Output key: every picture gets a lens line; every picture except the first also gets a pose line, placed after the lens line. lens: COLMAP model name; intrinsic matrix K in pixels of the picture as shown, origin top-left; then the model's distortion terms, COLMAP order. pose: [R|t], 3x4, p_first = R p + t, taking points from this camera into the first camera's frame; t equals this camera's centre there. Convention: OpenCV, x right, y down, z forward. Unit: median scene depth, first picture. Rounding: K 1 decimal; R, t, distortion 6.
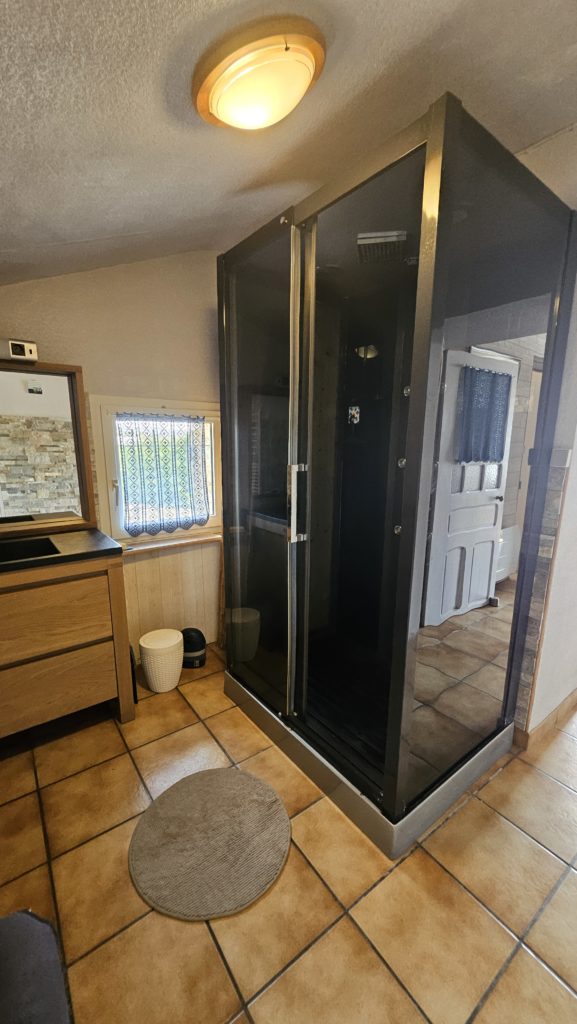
lens RADIAL K [[402.4, 0, 298.3], [0, 402.4, 518.7], [0, 0, 1]] dist [0.003842, 0.000673]
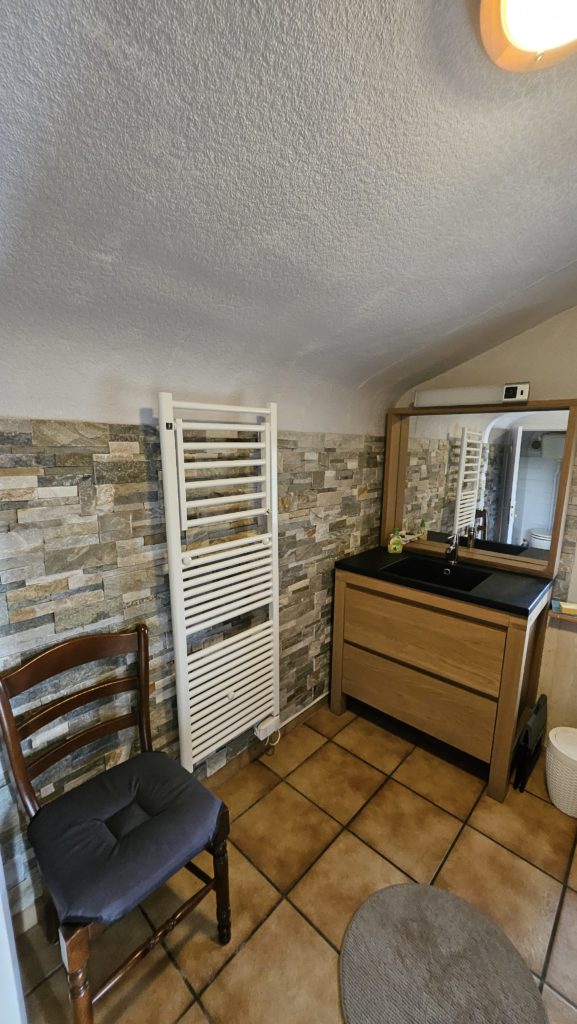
lens RADIAL K [[402.4, 0, 297.5], [0, 402.4, 518.2], [0, 0, 1]] dist [0.003842, 0.000673]
pose [[0.200099, 0.165927, -0.965623, 0.280797], [-0.200468, 0.971639, 0.125419, -0.137269], [0.959048, 0.168481, 0.227688, 0.319845]]
